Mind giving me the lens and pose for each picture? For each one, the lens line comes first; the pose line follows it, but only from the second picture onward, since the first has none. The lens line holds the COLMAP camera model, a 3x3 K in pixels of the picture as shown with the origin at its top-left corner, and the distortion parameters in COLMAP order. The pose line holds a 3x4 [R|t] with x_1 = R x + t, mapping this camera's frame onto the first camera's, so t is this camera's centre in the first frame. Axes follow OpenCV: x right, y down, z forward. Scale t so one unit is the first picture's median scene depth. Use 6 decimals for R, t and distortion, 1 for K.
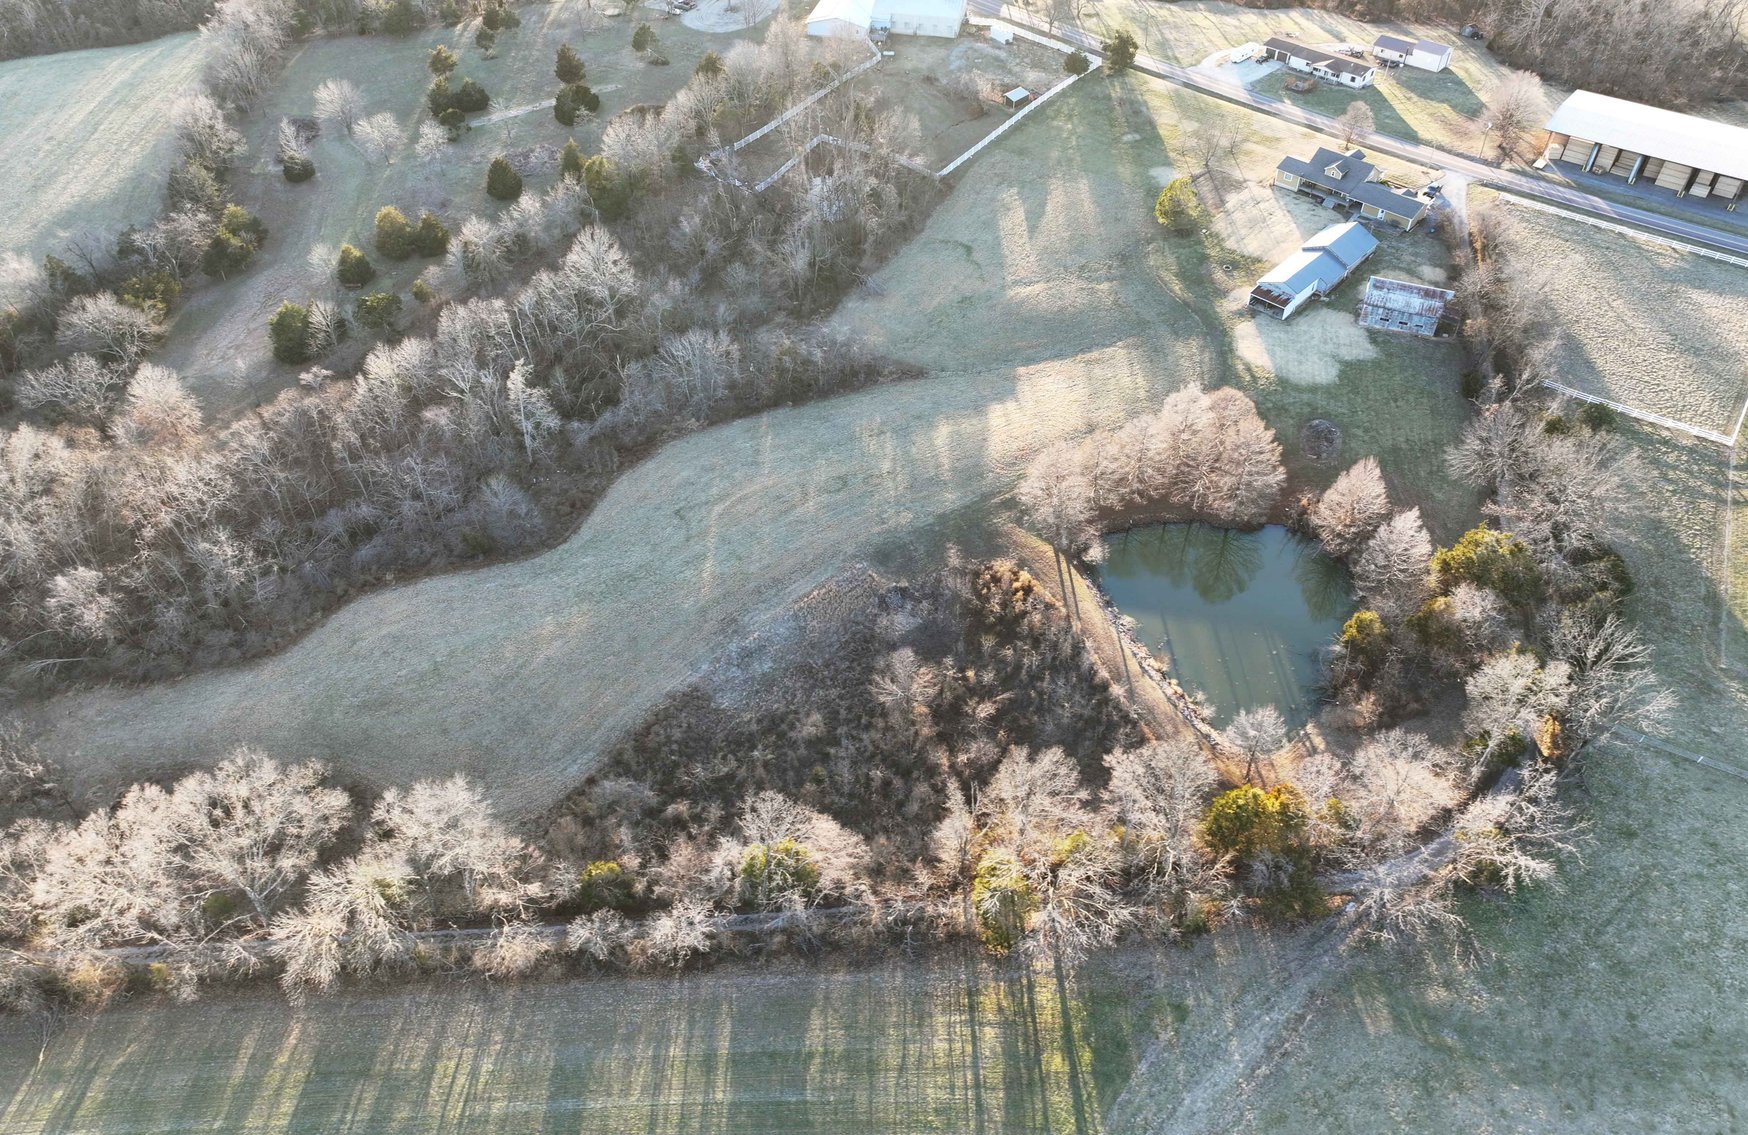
lens RADIAL K [[1181.4, 0, 874.0], [0, 1181.4, 567.5], [0, 0, 1]] dist [0.006665, 0.003806]
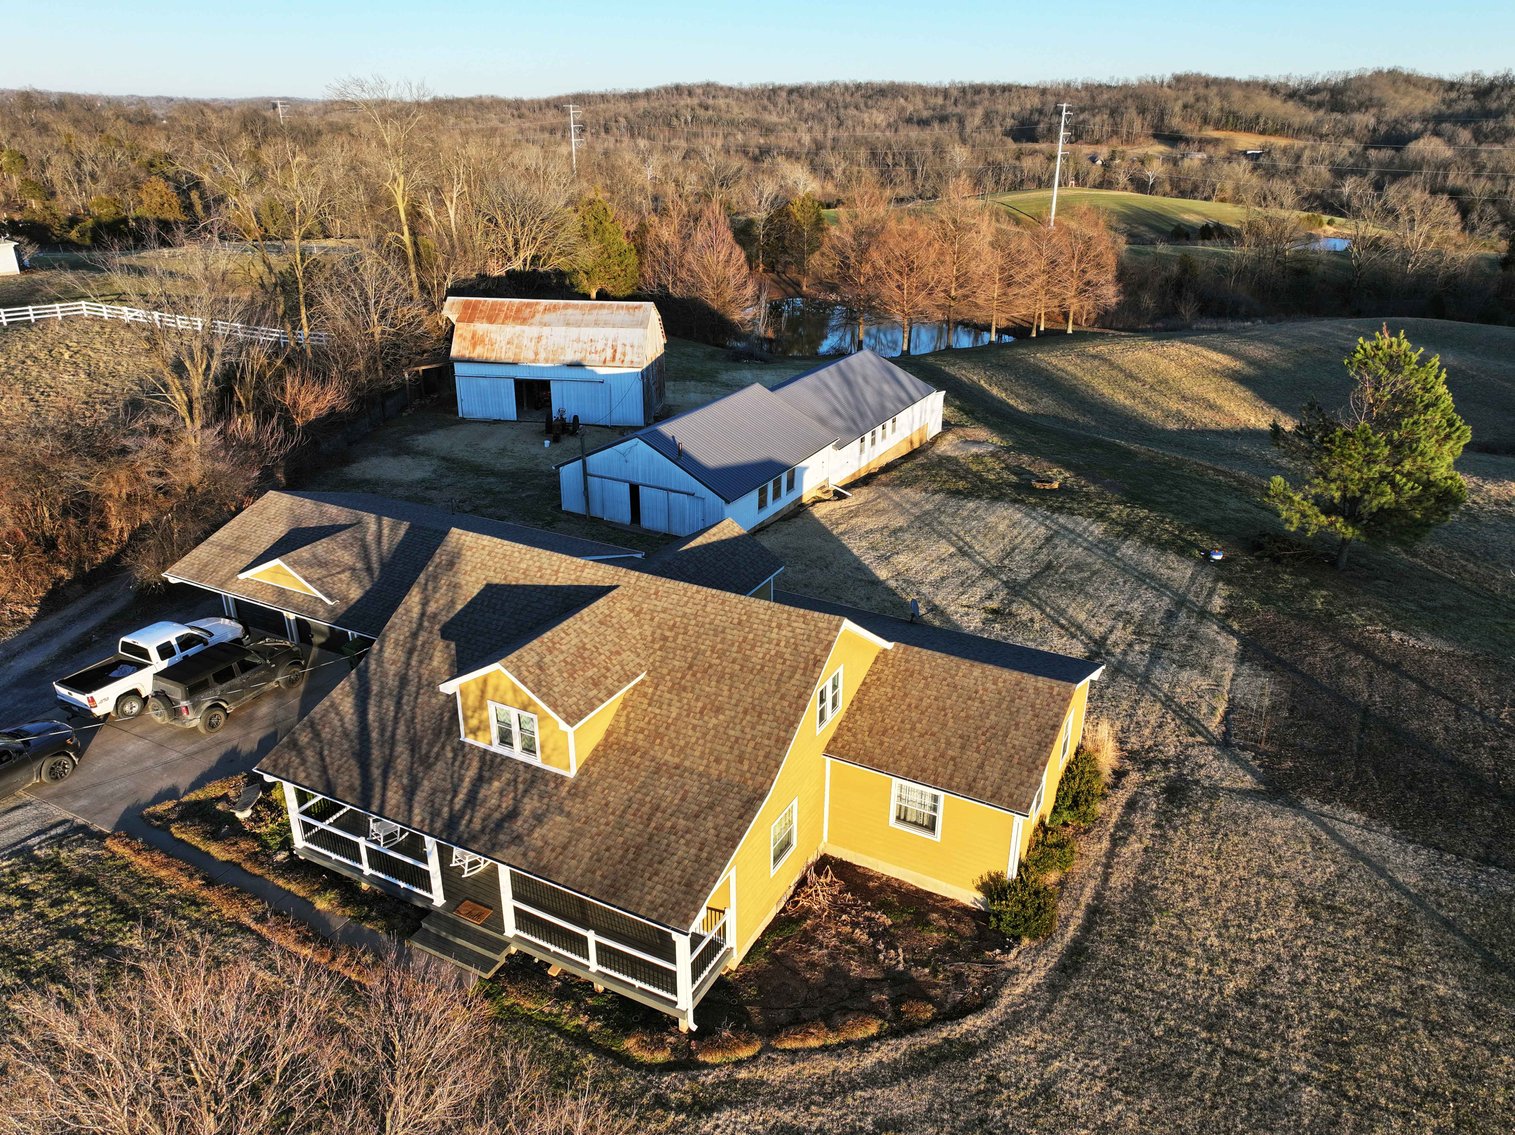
lens RADIAL K [[1059.4, 0, 757.5], [0, 1059.4, 567.5], [0, 0, 1]] dist [-0.008629, 0.001467]
pose [[-0.965909, 0.097235, -0.239927, 0.475967], [-0.186439, 0.381729, 0.905275, -0.521067], [0.179612, 0.919145, -0.350587, 1.194869]]
